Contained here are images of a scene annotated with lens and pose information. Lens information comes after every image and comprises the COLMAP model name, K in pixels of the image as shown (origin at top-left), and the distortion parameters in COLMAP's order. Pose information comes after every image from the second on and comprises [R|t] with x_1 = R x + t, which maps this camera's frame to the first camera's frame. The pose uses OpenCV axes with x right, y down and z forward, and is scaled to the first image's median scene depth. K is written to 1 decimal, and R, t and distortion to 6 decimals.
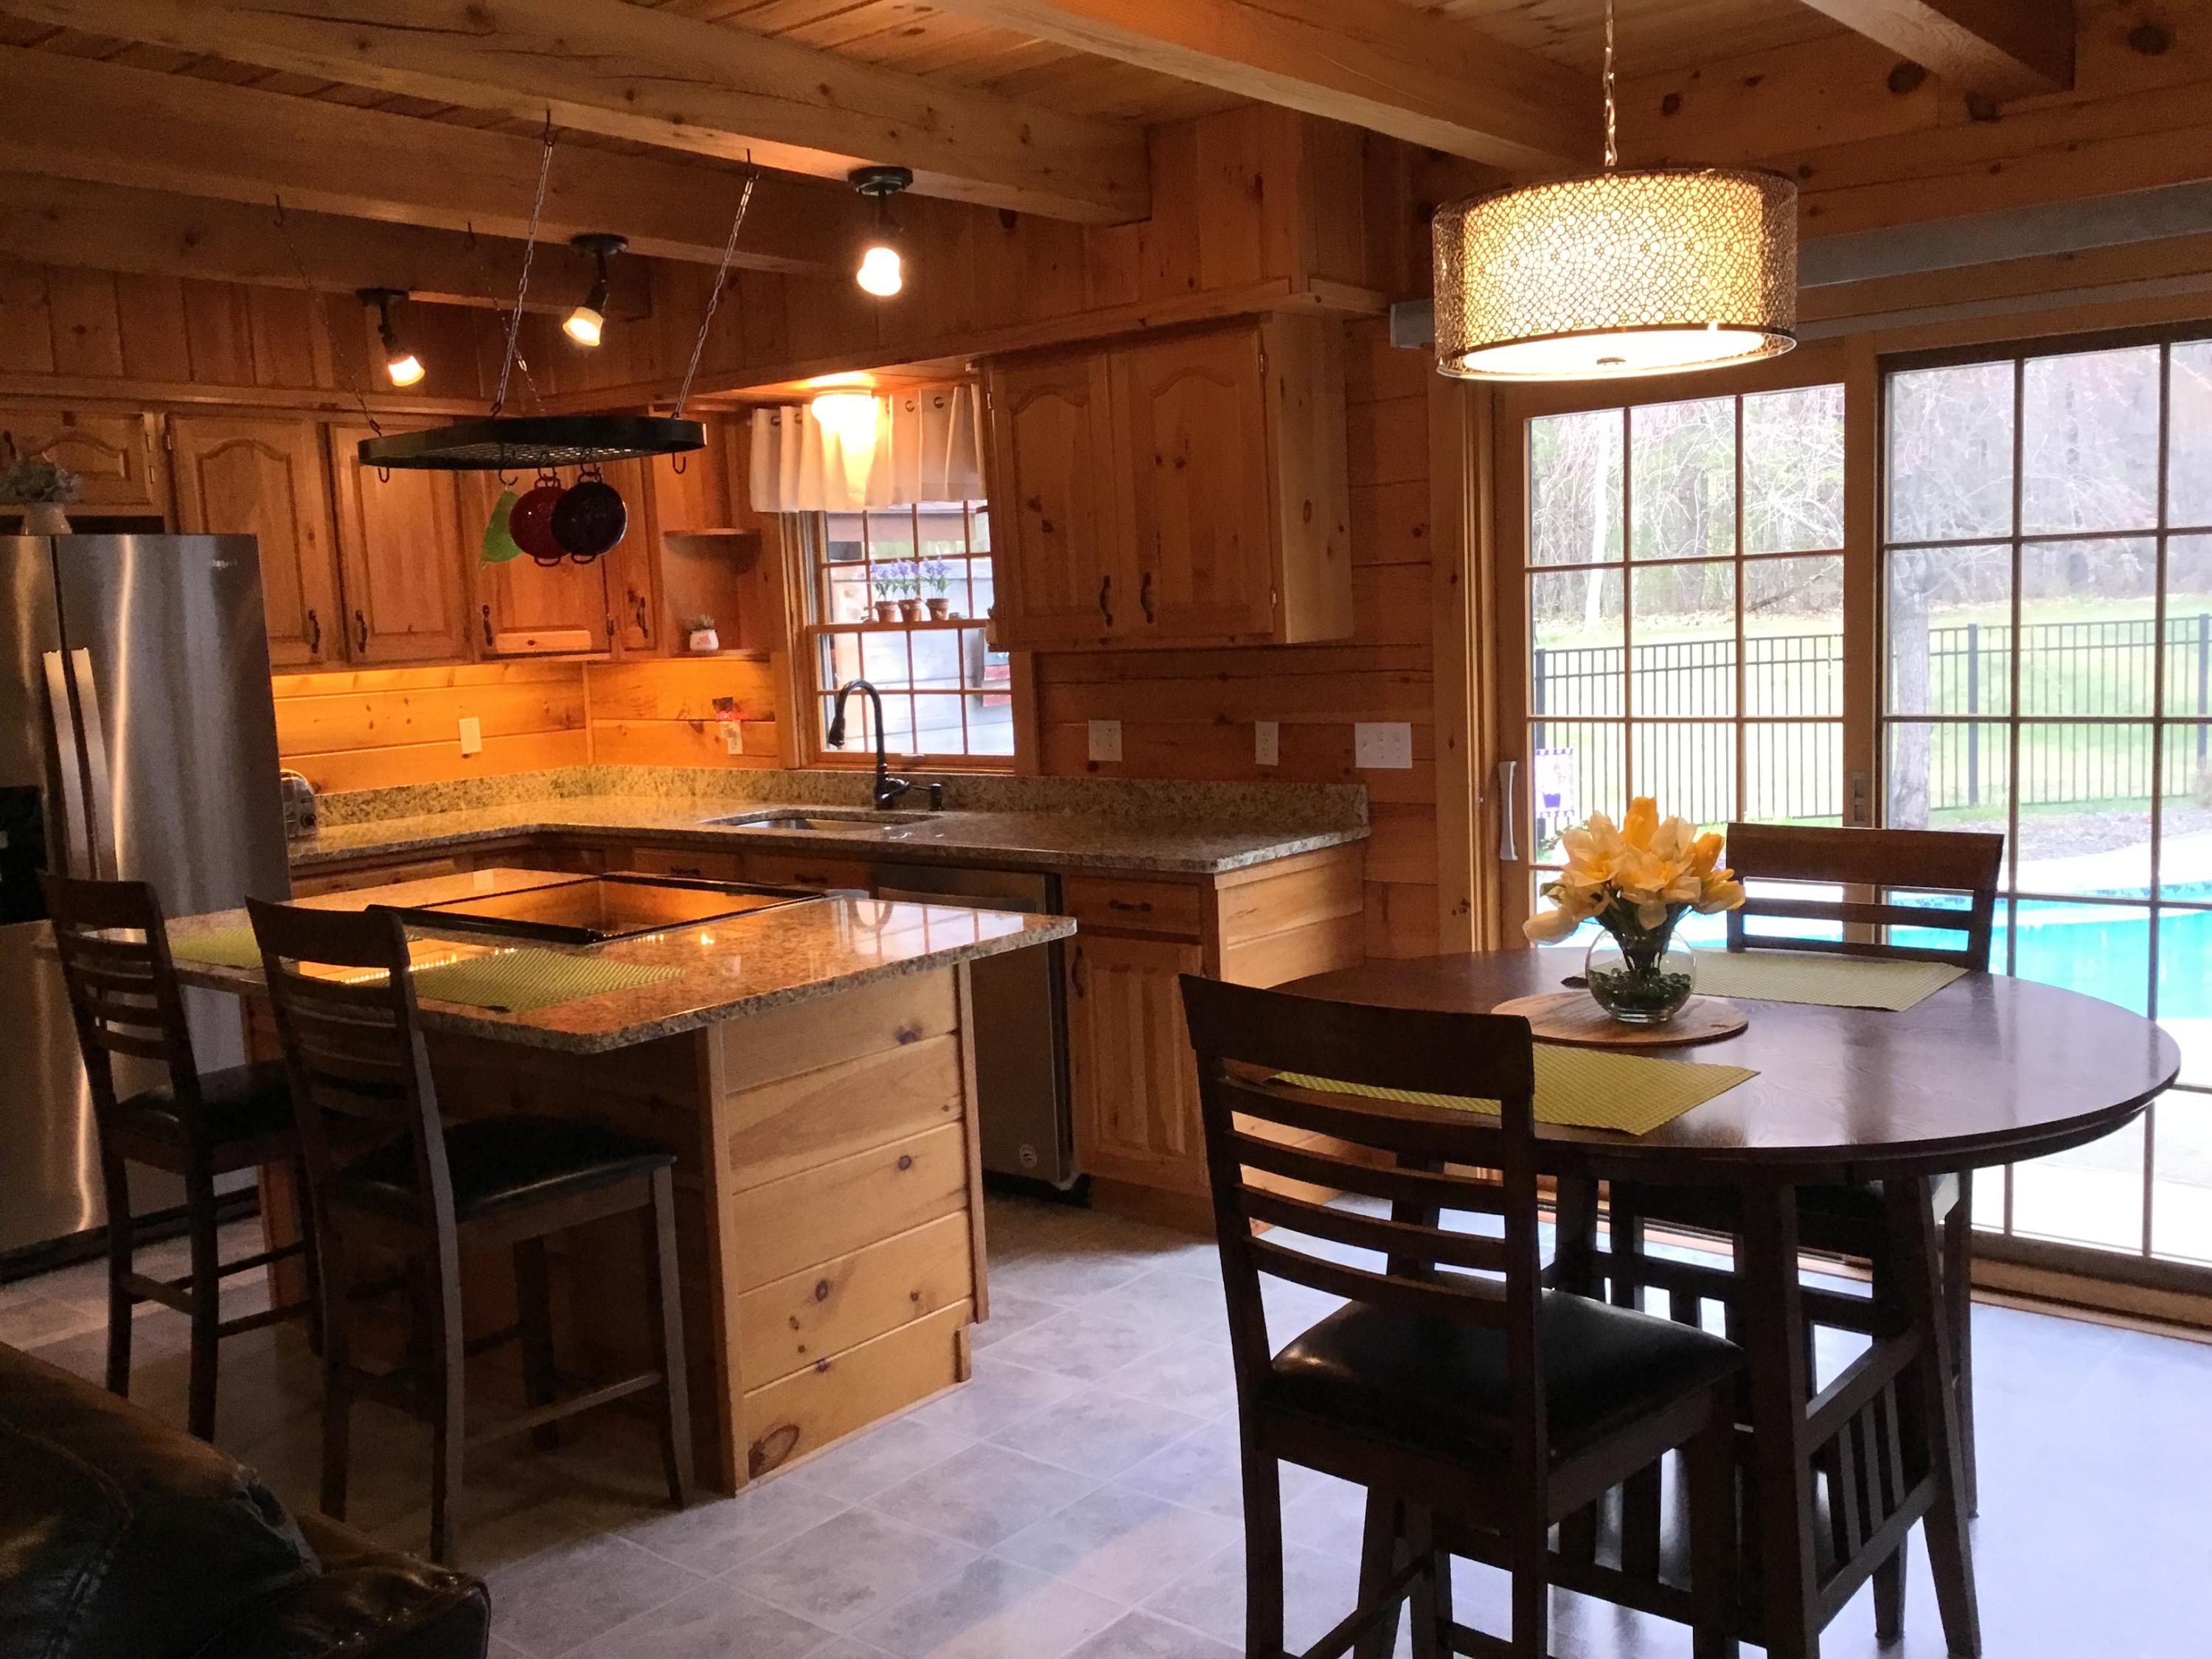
lens RADIAL K [[1979.4, 0, 1117.5], [0, 1979.4, 831.9], [0, 0, 1]] dist [0.131481, -0.232145]
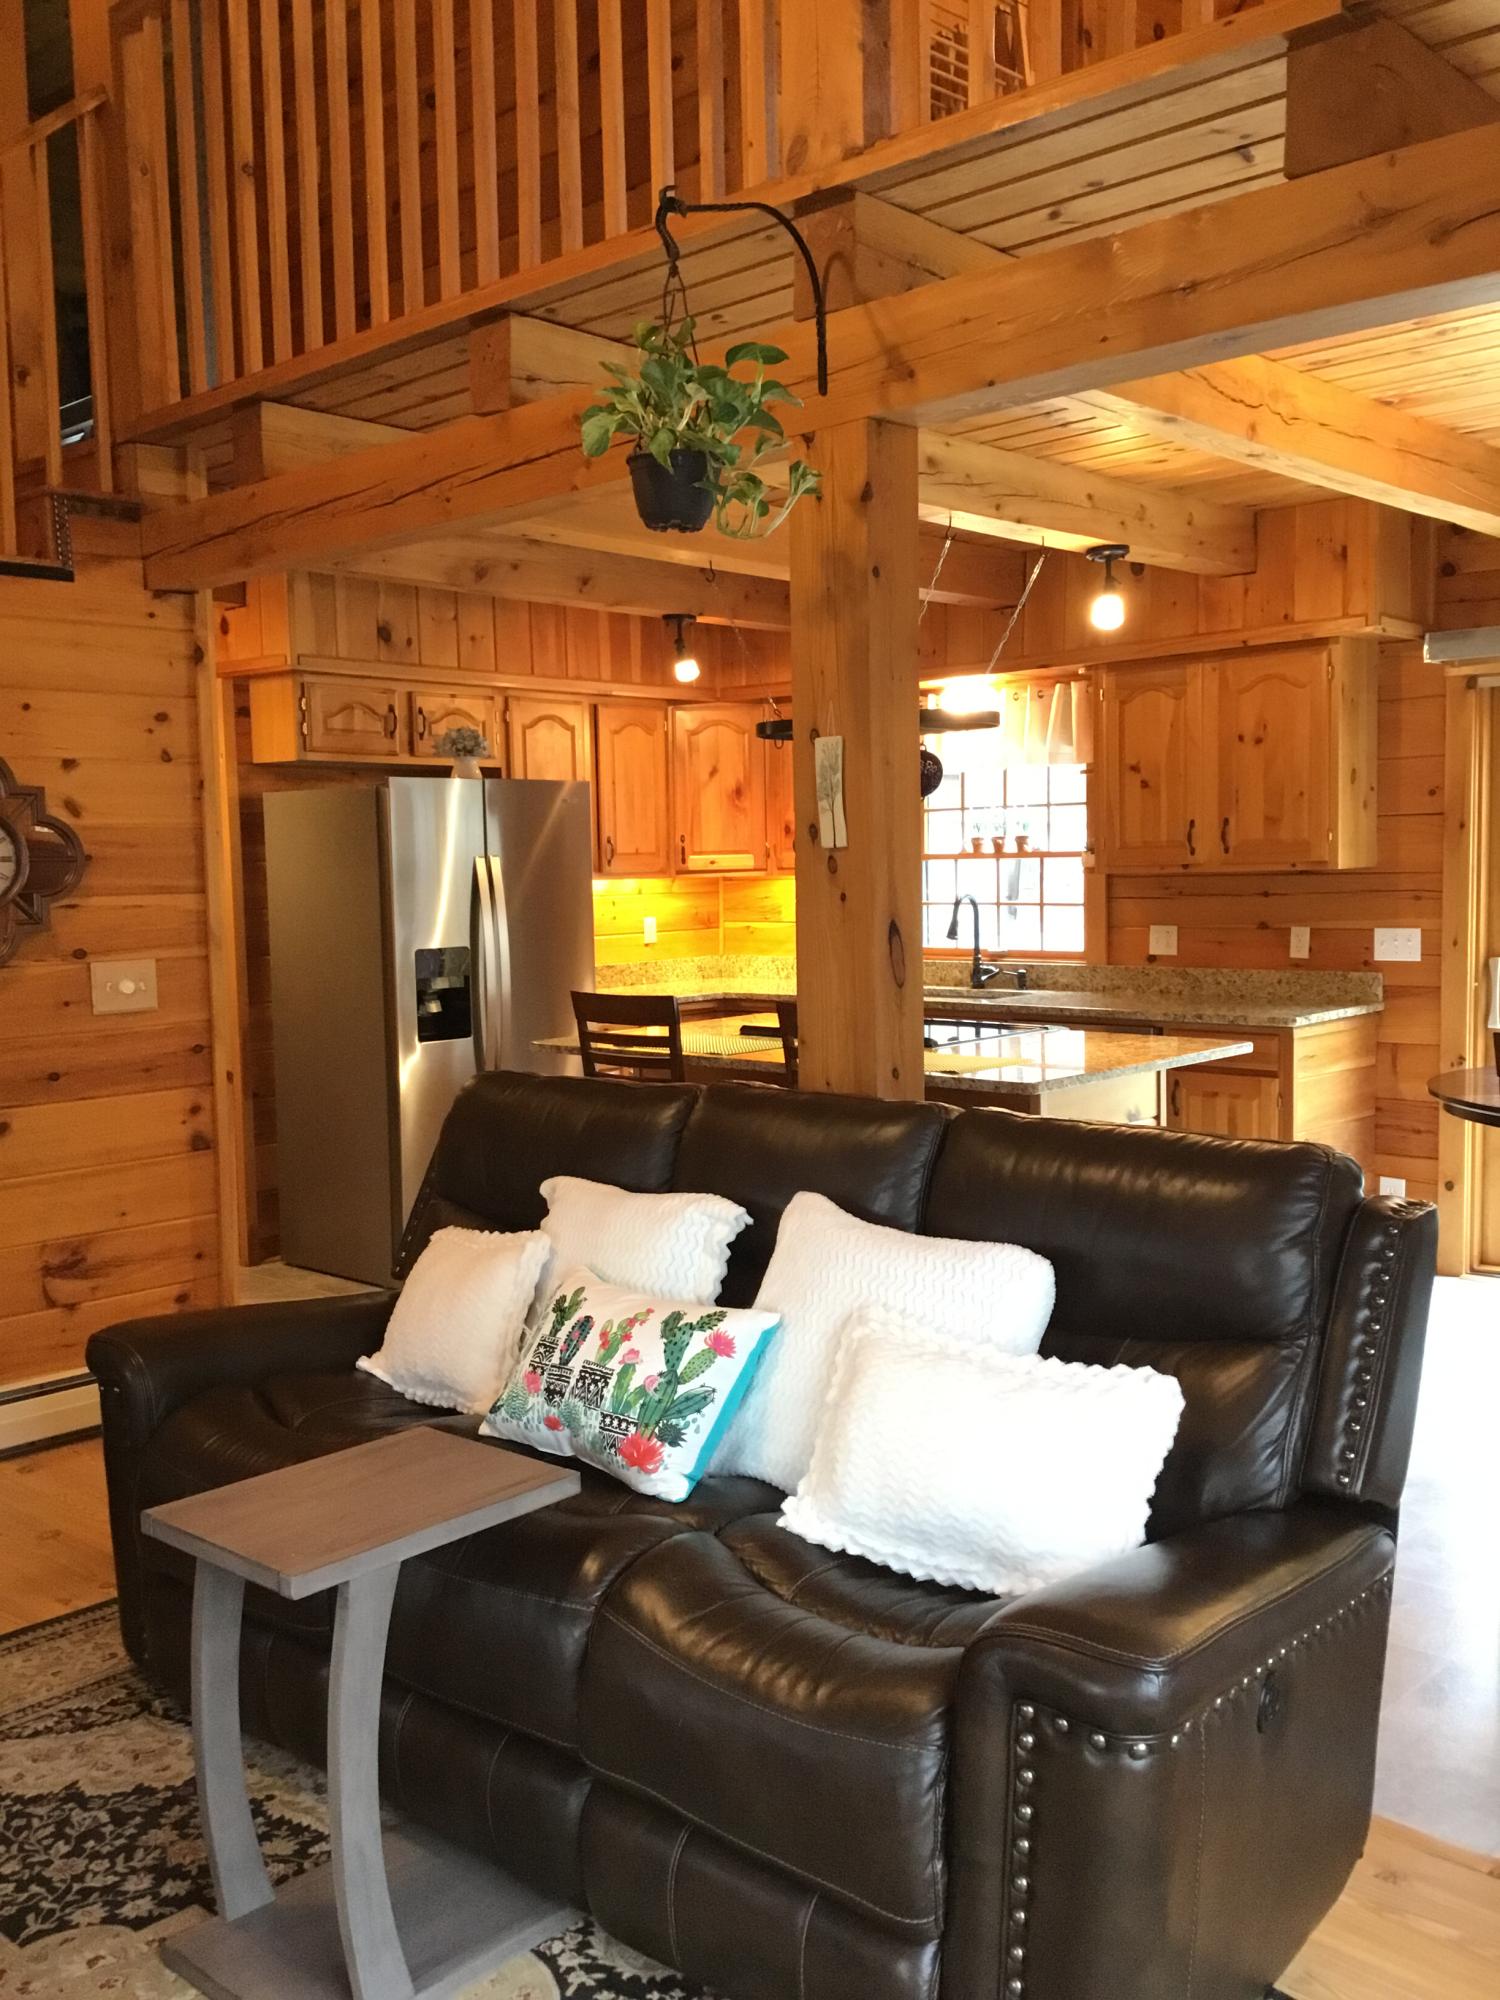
lens RADIAL K [[1789.7, 0, 742.5], [0, 1789.7, 1006.7], [0, 0, 1]] dist [0.131481, -0.232145]
pose [[0.997247, 0.030472, -0.067595, -0.226971], [-0.032616, 0.998992, -0.030846, 0.051967], [0.066587, 0.032966, 0.997236, -0.283826]]
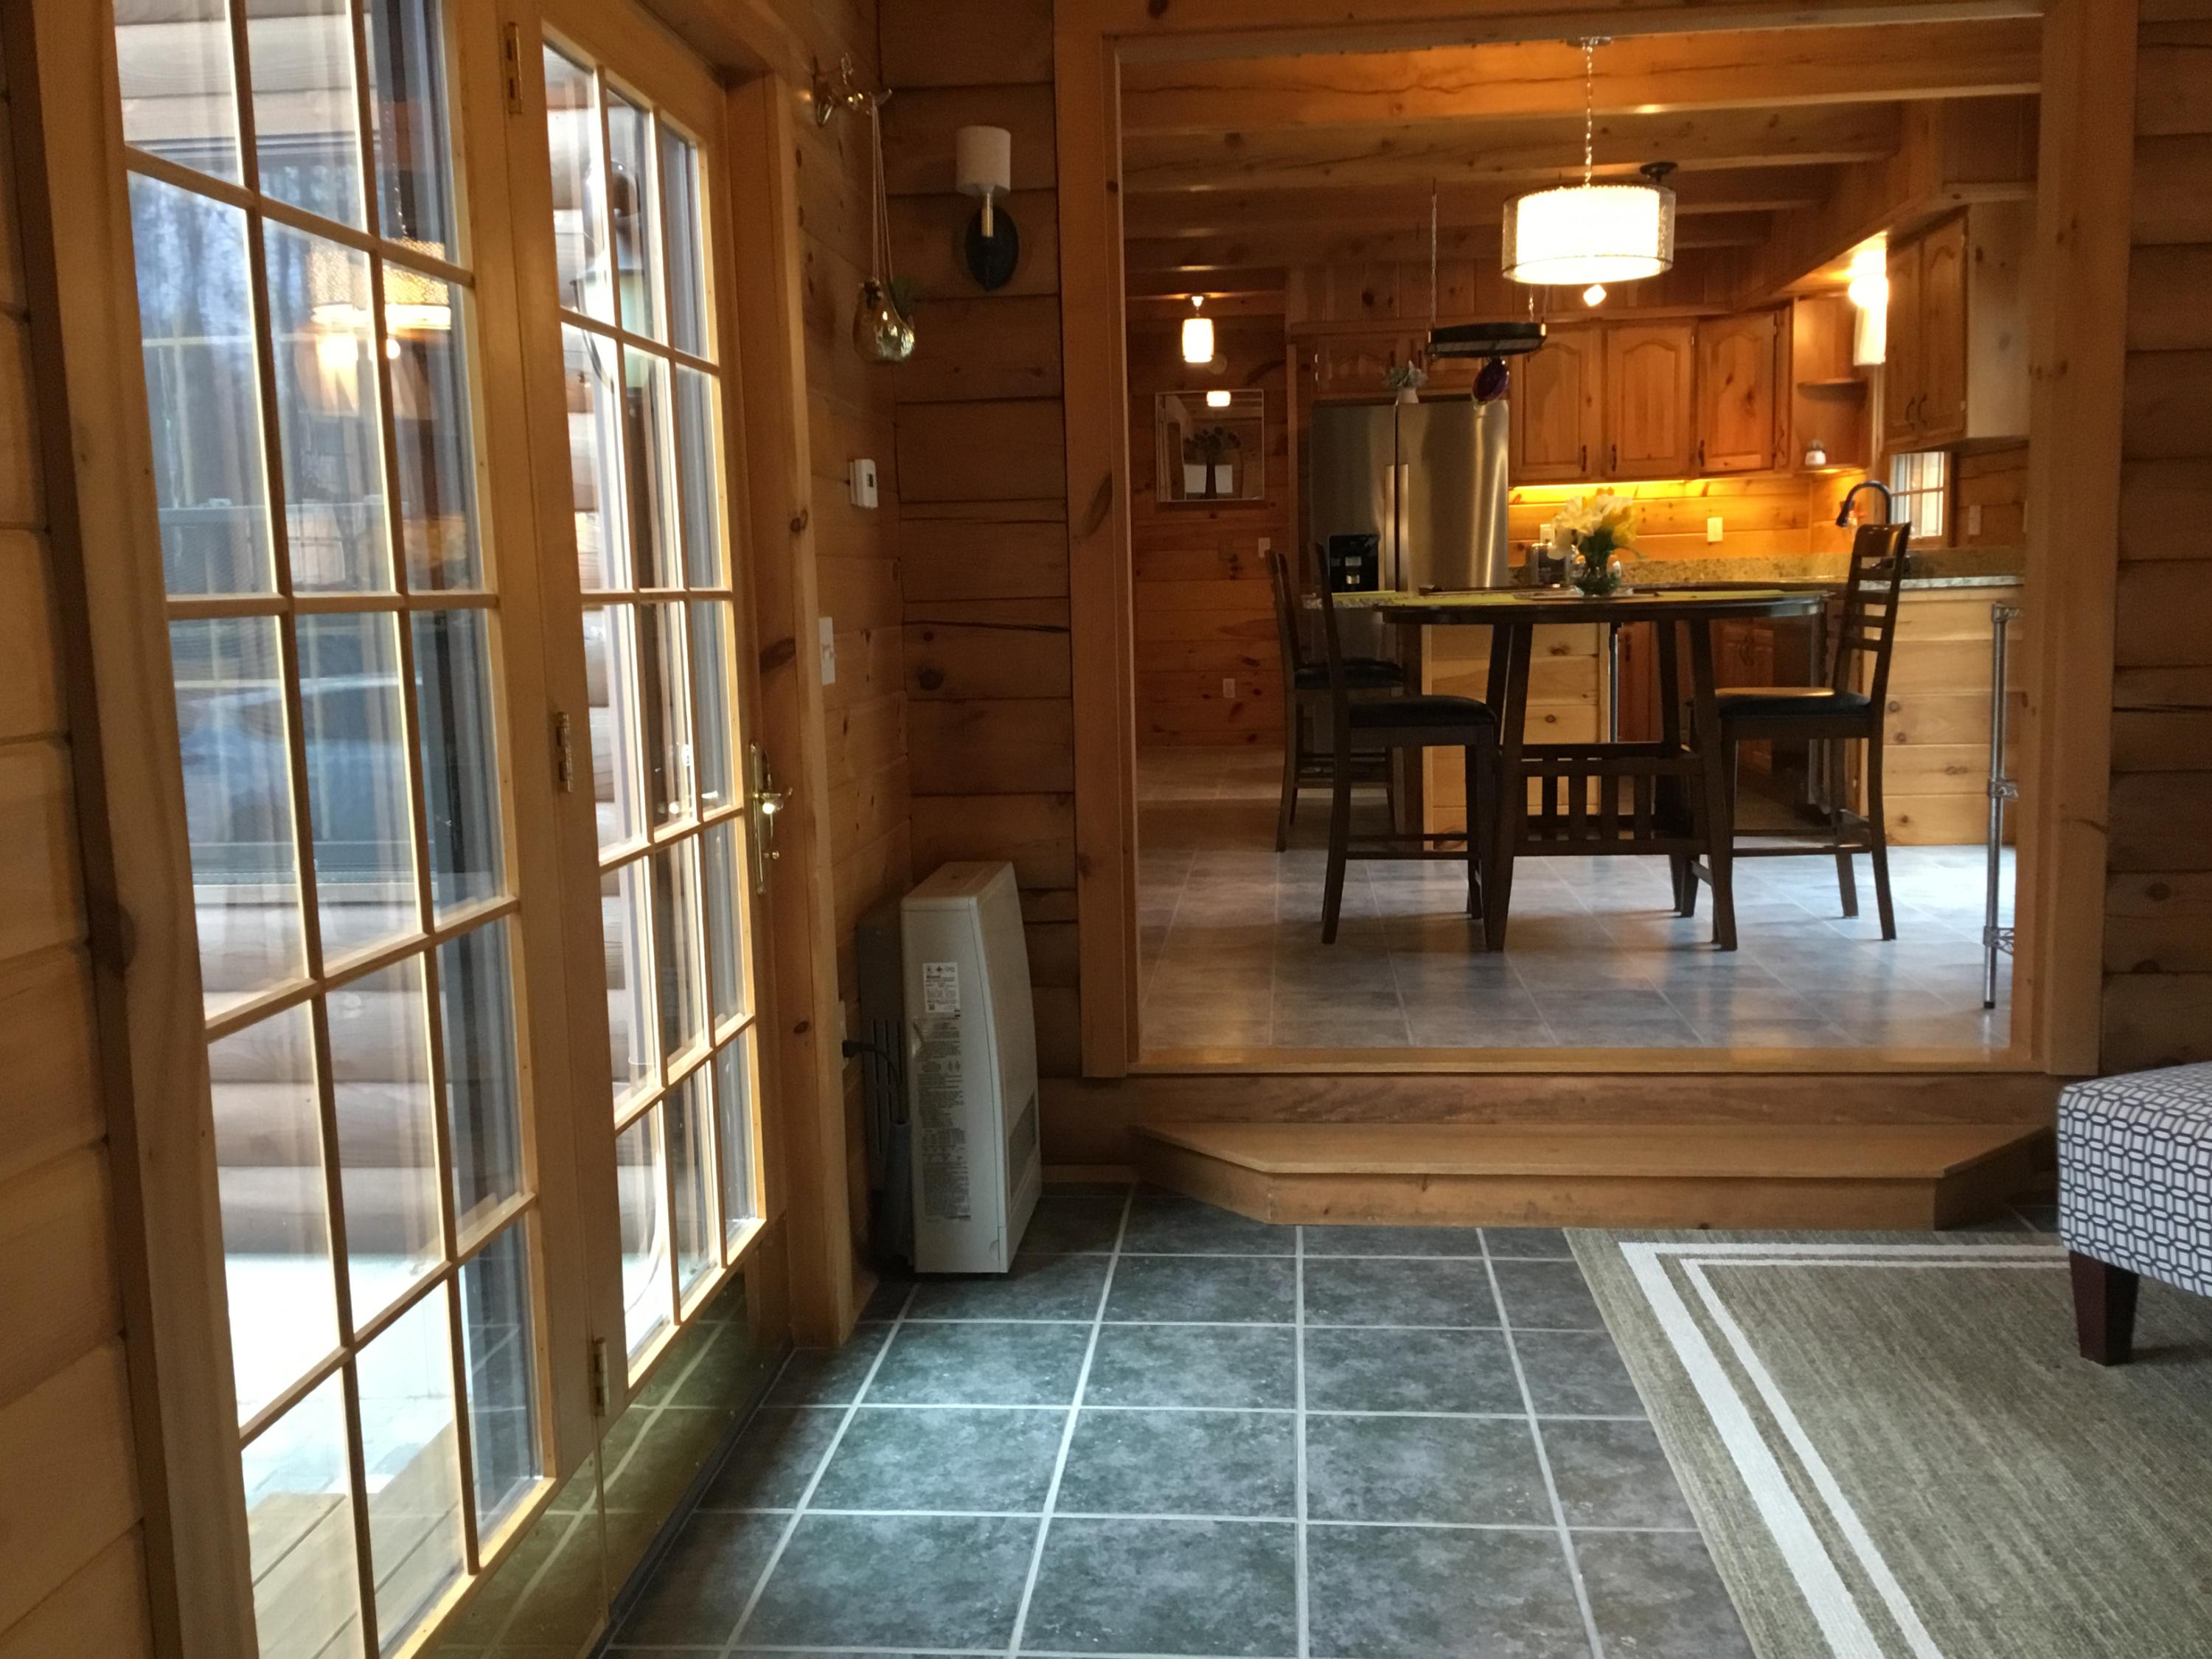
lens RADIAL K [[1979.4, 0, 1117.5], [0, 1979.4, 831.9], [0, 0, 1]] dist [0.131481, -0.232145]
pose [[0.568450, 0.132173, -0.812032, 0.875138], [-0.090895, 0.991058, 0.097683, 0.091779], [0.817682, 0.018282, 0.575380, -0.299839]]
